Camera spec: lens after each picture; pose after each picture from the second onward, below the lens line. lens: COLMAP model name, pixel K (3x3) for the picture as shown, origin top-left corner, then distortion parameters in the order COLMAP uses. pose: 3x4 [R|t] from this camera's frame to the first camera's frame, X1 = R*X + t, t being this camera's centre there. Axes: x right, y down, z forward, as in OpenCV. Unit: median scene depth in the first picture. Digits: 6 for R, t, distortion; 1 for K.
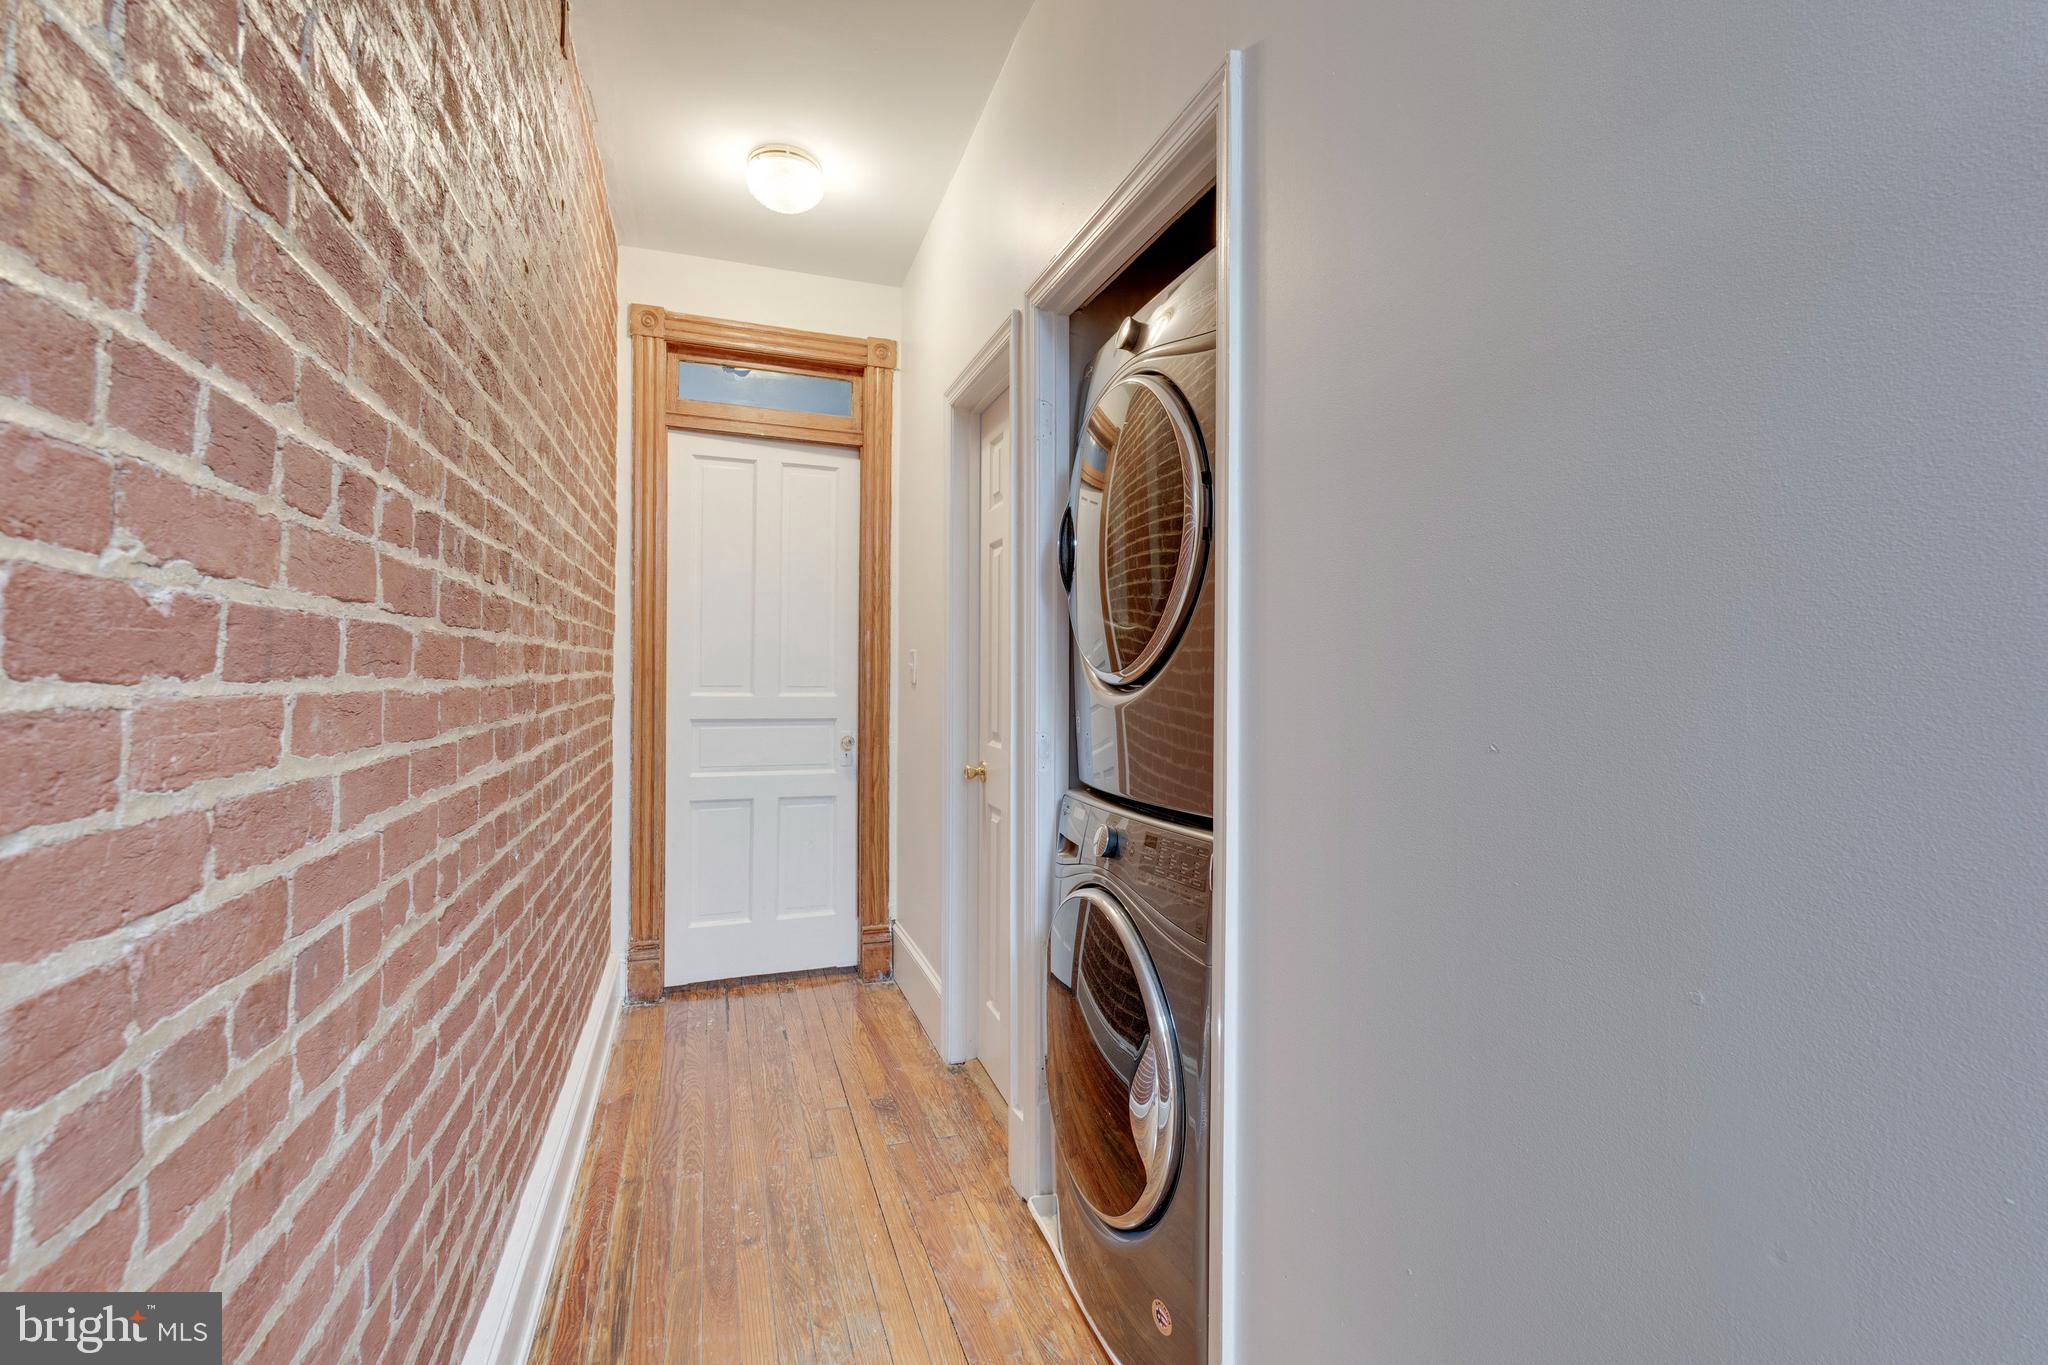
lens RADIAL K [[913.3, 0, 1015.1], [0, 913.3, 675.7], [0, 0, 1]] dist [0.002628, 0.000169]
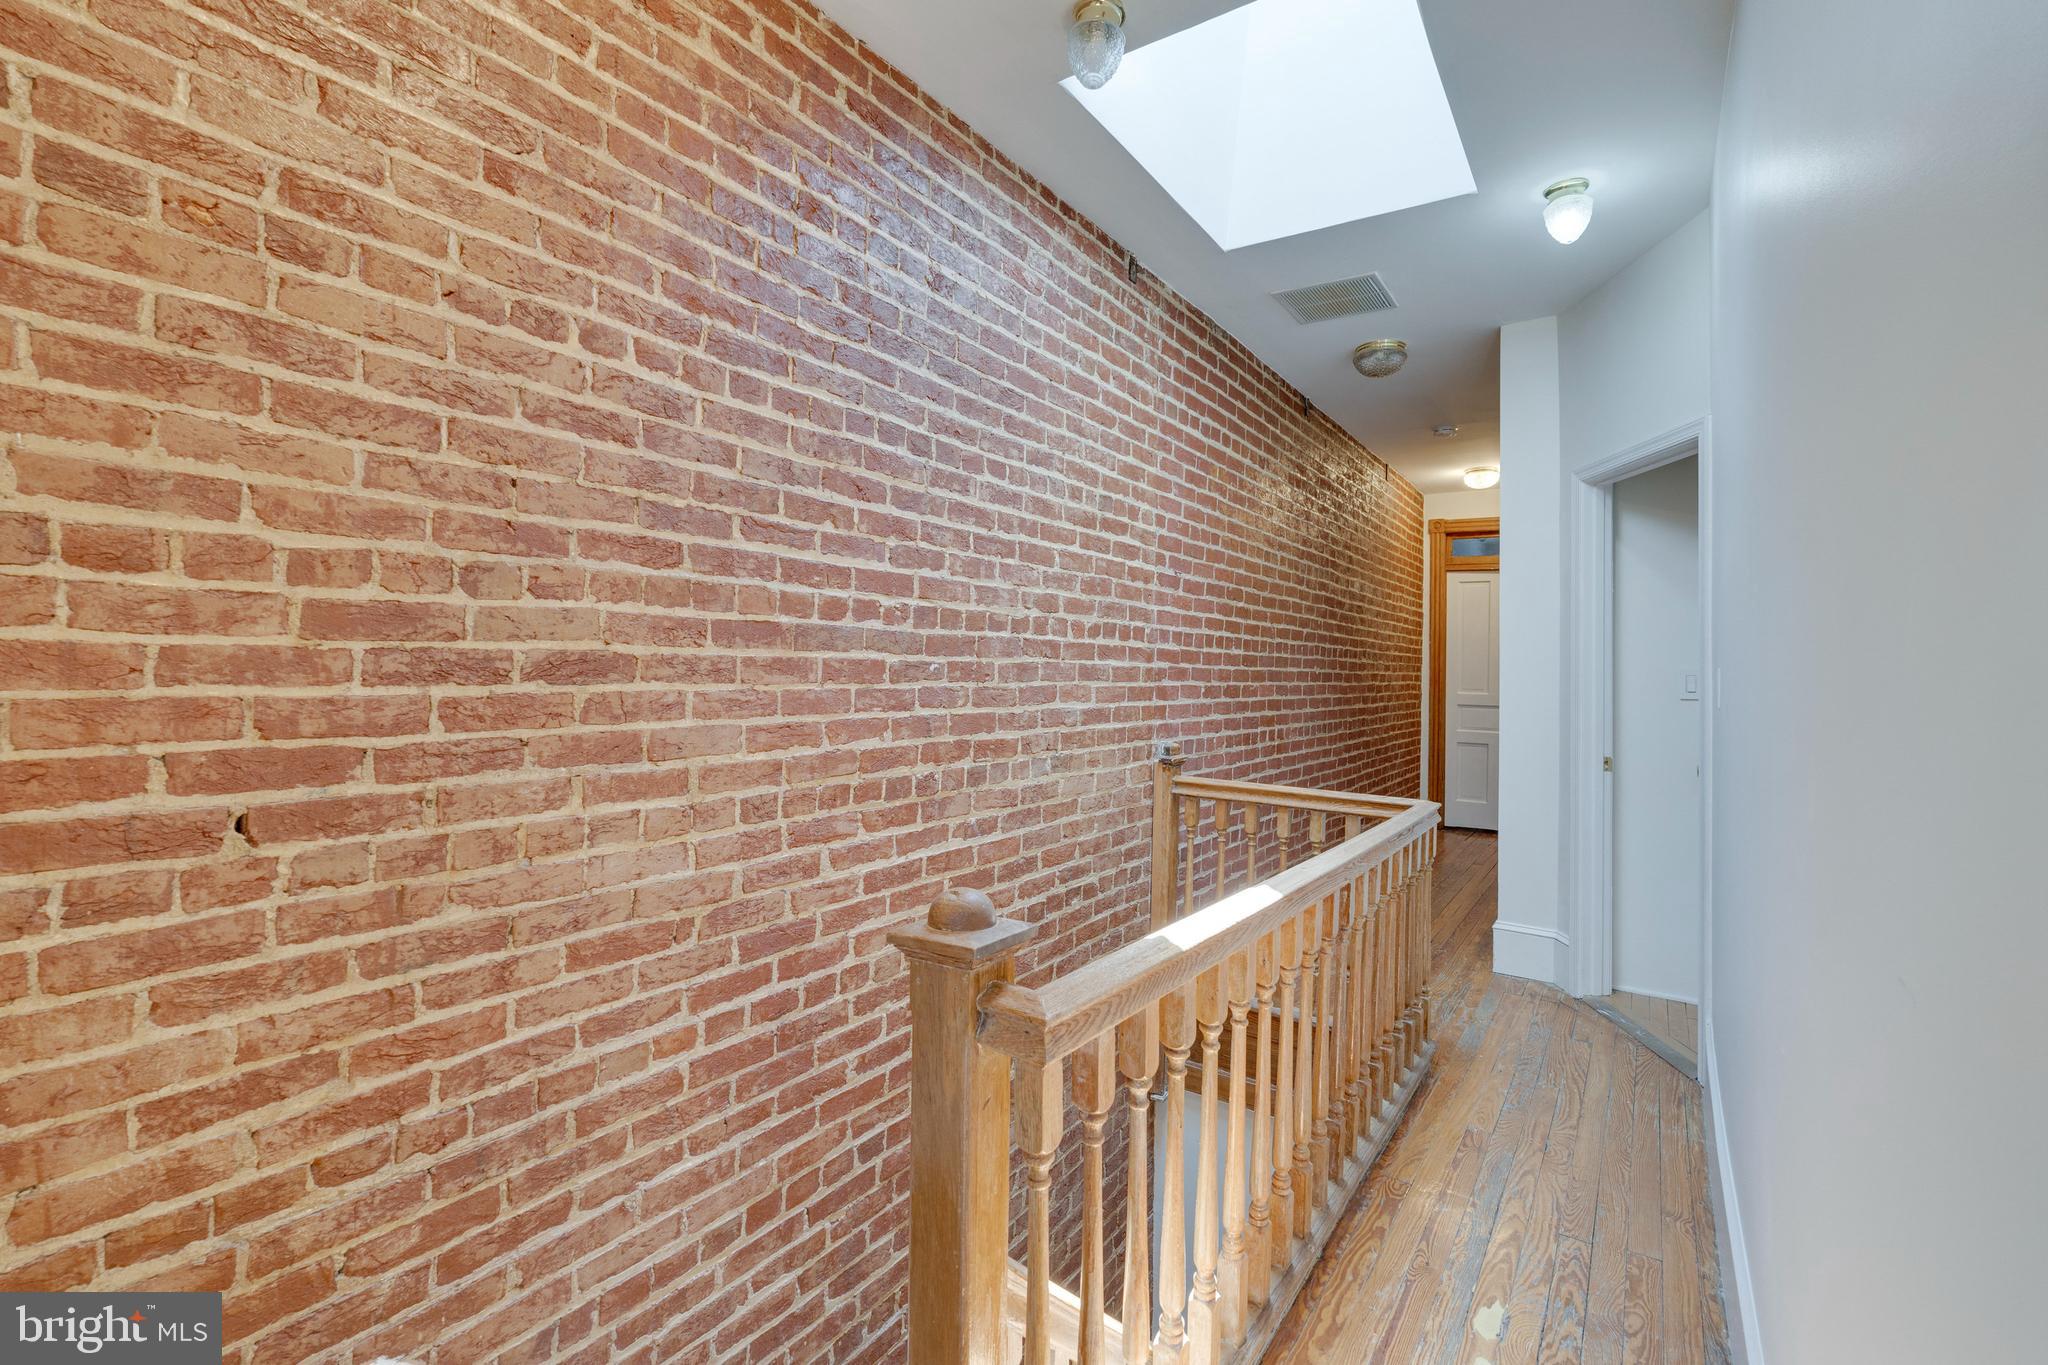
lens RADIAL K [[913.3, 0, 1015.7], [0, 913.3, 683.2], [0, 0, 1]] dist [0.002628, 0.000169]
pose [[0.598292, -0.003738, -0.801270, 0.783525], [-0.001523, 0.999982, -0.005802, 0.013021], [0.801277, 0.004692, 0.598275, -1.180517]]
